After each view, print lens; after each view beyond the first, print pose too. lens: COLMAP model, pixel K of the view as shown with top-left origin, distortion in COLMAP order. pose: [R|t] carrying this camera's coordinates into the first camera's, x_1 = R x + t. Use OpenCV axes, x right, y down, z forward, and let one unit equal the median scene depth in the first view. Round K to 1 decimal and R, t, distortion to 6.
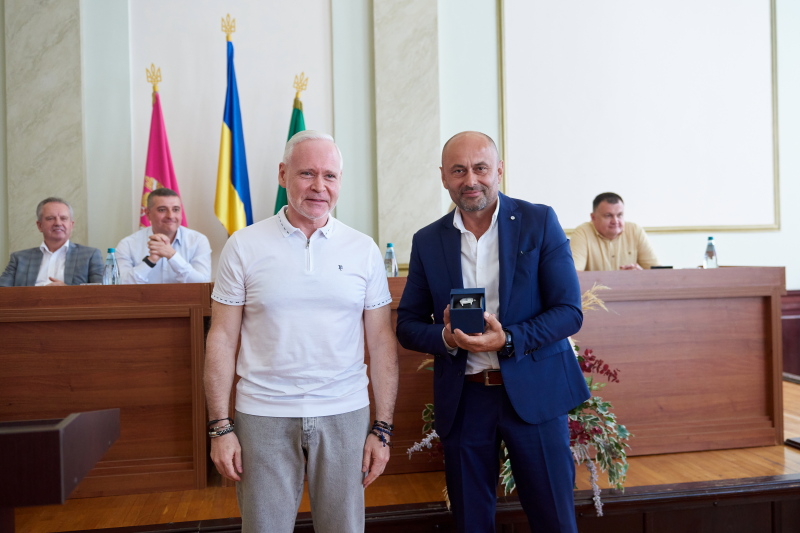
lens RADIAL K [[837.6, 0, 437.1], [0, 837.6, 254.5], [0, 0, 1]] dist [-0.001542, -0.003706]
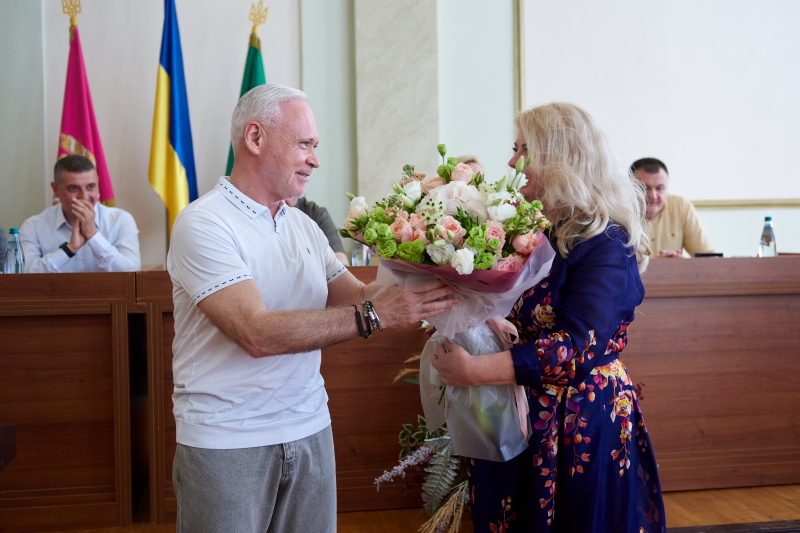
lens RADIAL K [[1106.9, 0, 426.8], [0, 1106.9, 254.9], [0, 0, 1]] dist [-0.003686, 0.017148]
pose [[0.999731, 0.005829, -0.022470, 0.028456], [-0.005323, 0.999733, 0.022505, -0.006935], [0.022595, -0.022379, 0.999494, -0.050470]]
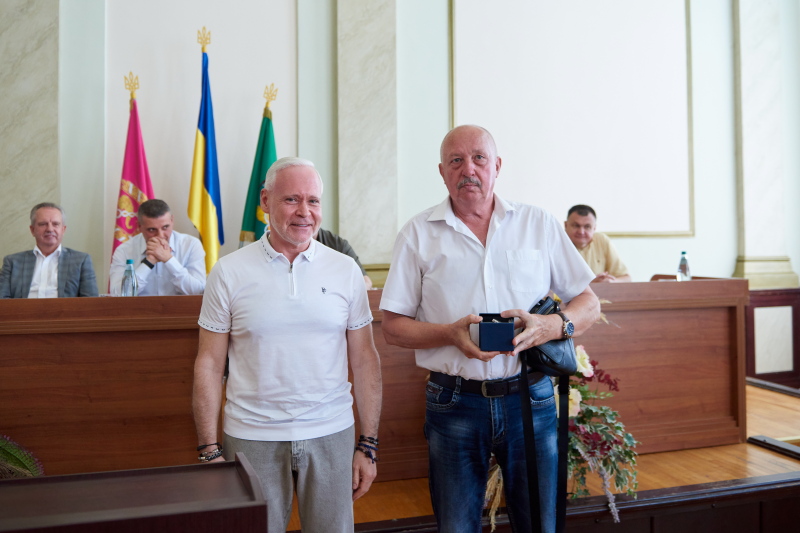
lens RADIAL K [[765.1, 0, 398.6], [0, 765.1, 222.6], [0, 0, 1]] dist [-0.031690, -0.003261]
pose [[0.996134, 0.014649, 0.086614, -0.128248], [-0.012351, 0.999559, -0.027007, -0.027361], [-0.086971, 0.025833, 0.995876, 0.046577]]
